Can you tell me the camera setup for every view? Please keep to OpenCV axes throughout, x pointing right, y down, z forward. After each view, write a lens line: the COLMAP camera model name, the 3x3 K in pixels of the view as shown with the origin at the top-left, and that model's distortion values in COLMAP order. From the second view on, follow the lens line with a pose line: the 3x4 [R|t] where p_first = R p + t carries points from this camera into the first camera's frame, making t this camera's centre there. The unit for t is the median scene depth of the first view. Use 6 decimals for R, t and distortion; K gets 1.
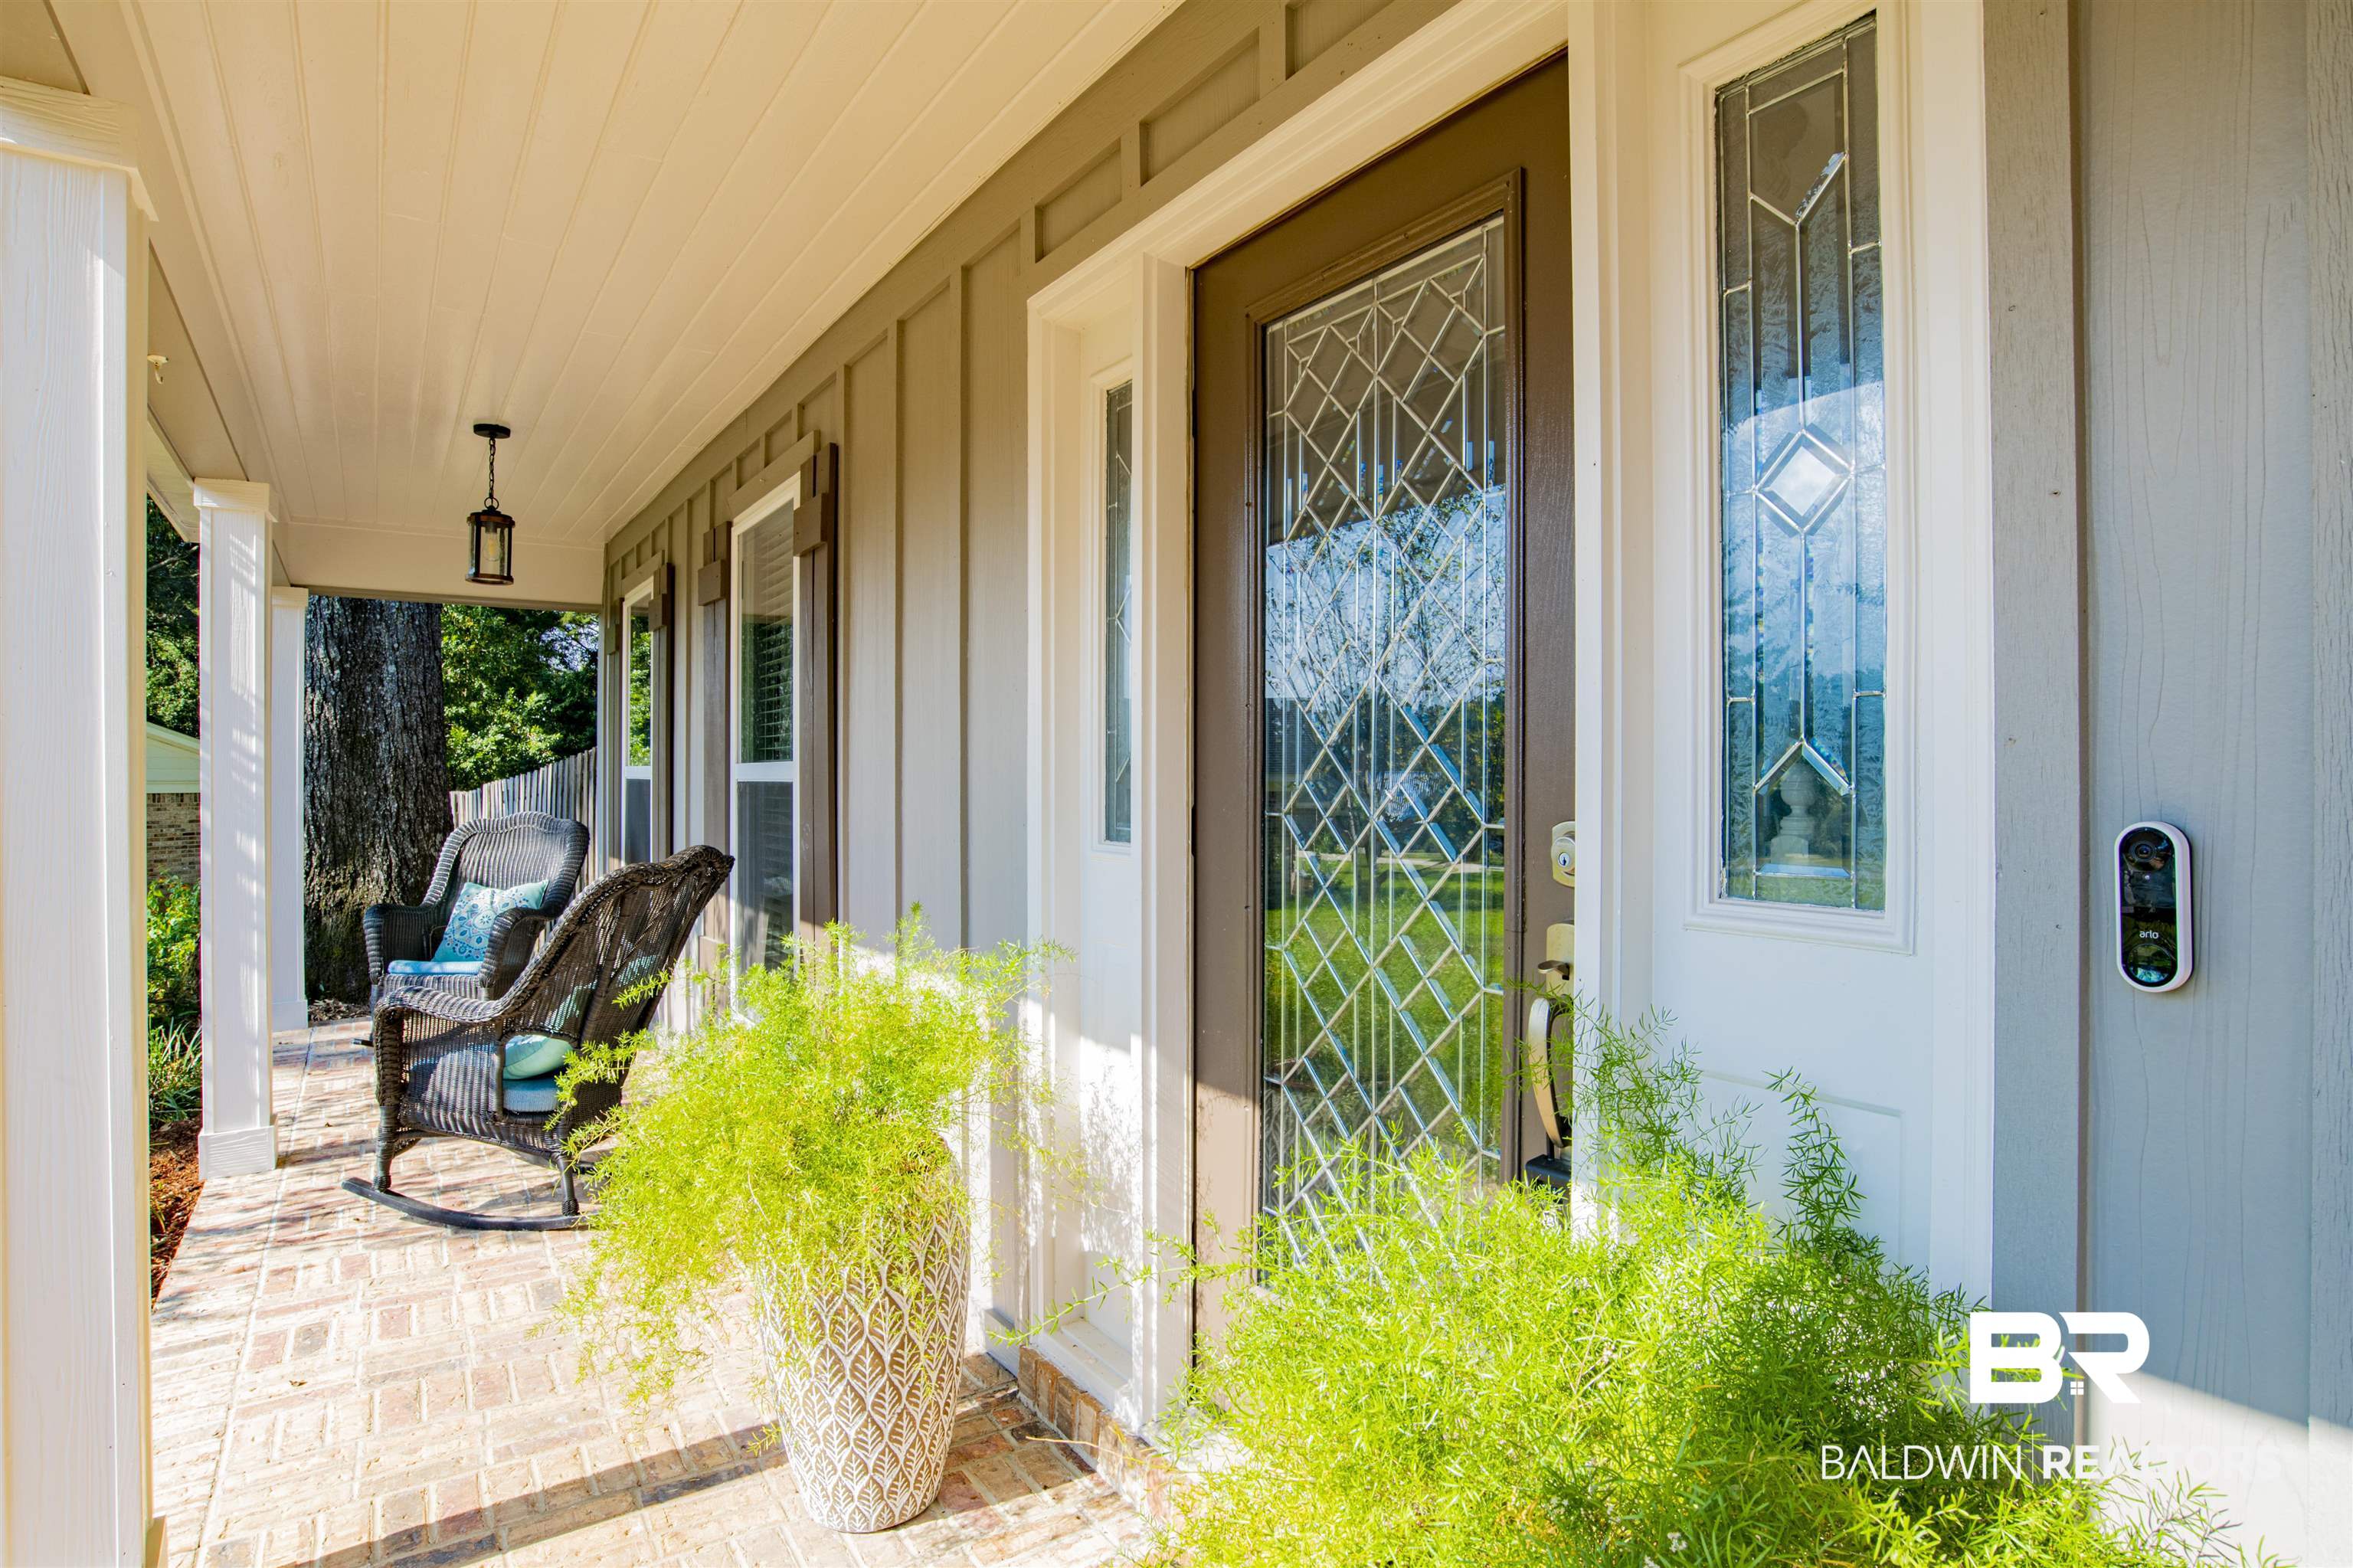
lens RADIAL K [[1238.0, 0, 1185.3], [0, 1238.0, 778.4], [0, 0, 1]] dist [-0.063495, 0.027035]
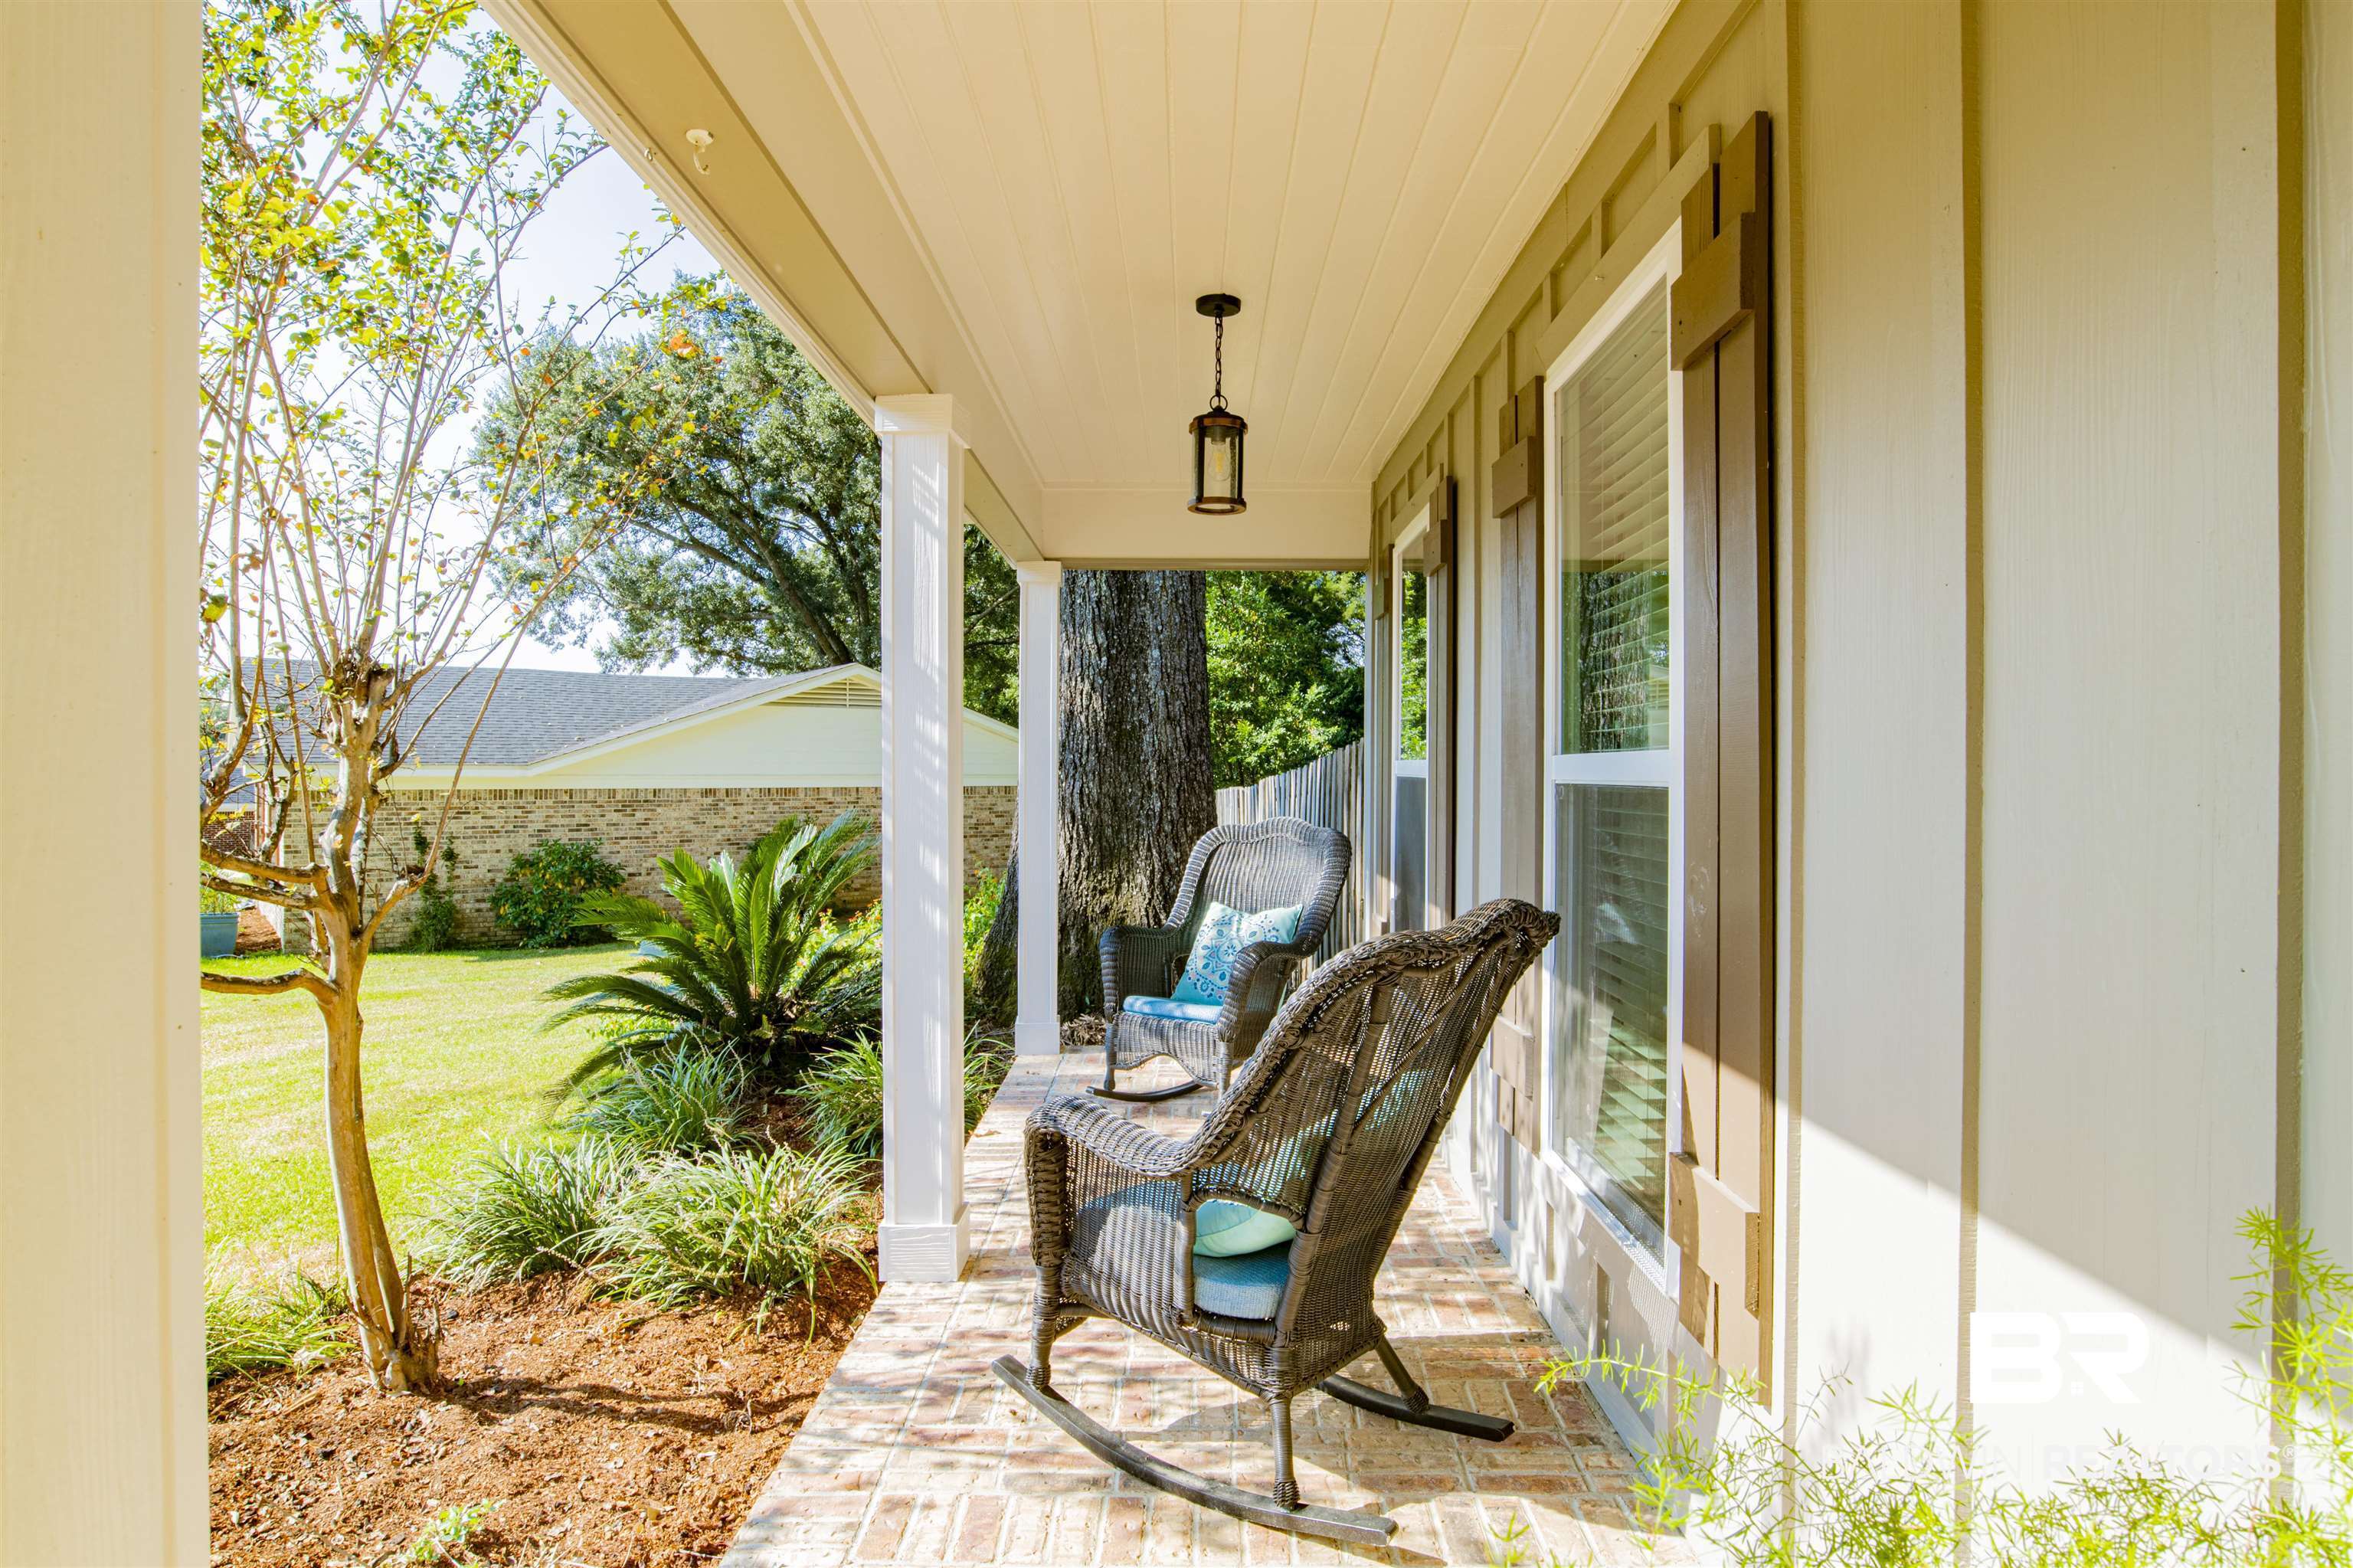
lens RADIAL K [[1325.4, 0, 1192.2], [0, 1325.4, 778.7], [0, 0, 1]] dist [-0.063035, 0.033236]
pose [[0.831625, 0.004583, -0.555319, -0.112483], [-0.002290, 0.999986, 0.004823, -0.002131], [0.555333, -0.002739, 0.831623, 0.261080]]
